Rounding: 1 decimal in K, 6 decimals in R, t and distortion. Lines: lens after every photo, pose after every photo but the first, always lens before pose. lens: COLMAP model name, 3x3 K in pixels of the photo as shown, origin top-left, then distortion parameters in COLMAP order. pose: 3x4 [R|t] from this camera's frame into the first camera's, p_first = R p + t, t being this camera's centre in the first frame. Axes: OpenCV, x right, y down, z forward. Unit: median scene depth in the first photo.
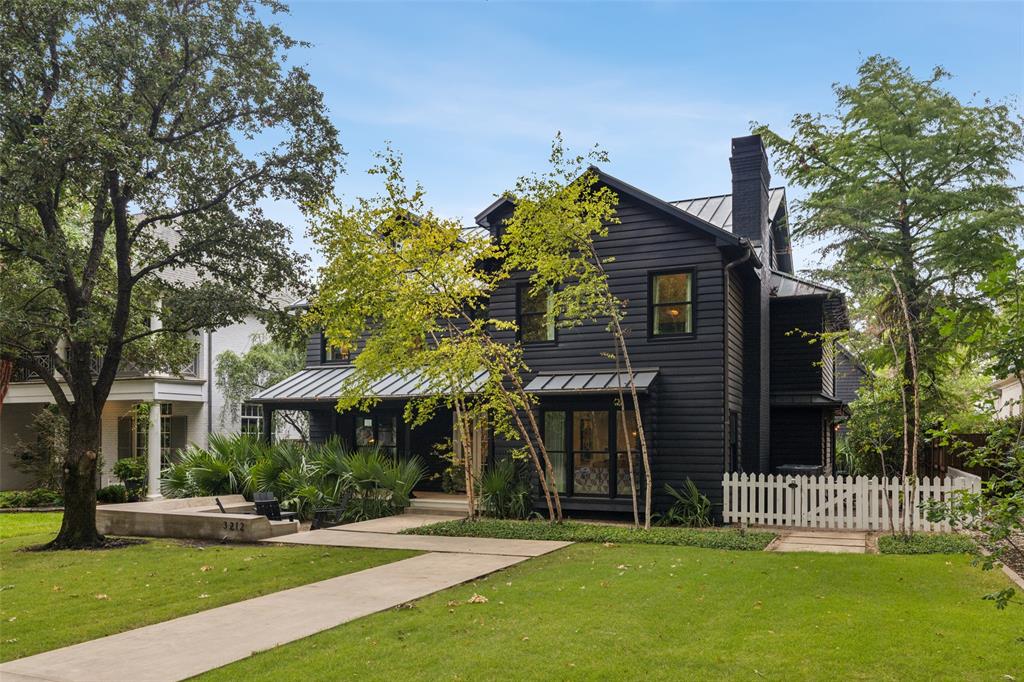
lens RADIAL K [[745.9, 0, 512.0], [0, 745.9, 341.0], [0, 0, 1]] dist [0.042676, -0.000882]
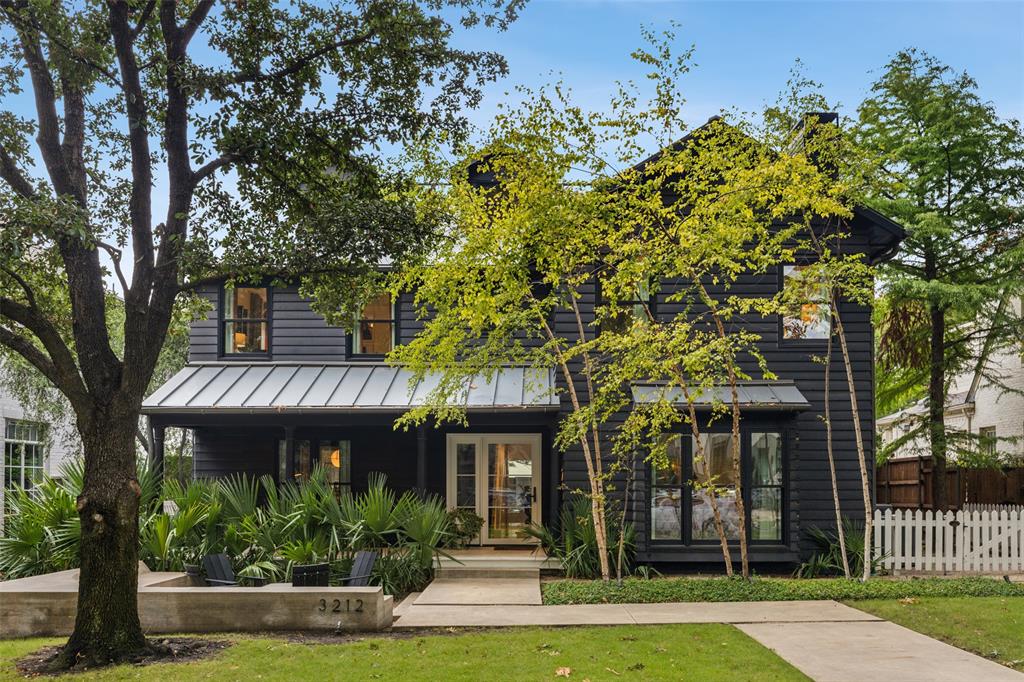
lens RADIAL K [[901.1, 0, 512.1], [0, 901.1, 359.7], [0, 0, 1]] dist [0.013546, 0.004346]
pose [[0.895700, 0.060873, 0.440473, -0.565125], [-0.056067, 0.998140, -0.023931, 0.054704], [-0.441110, -0.003261, 0.897447, 0.274104]]
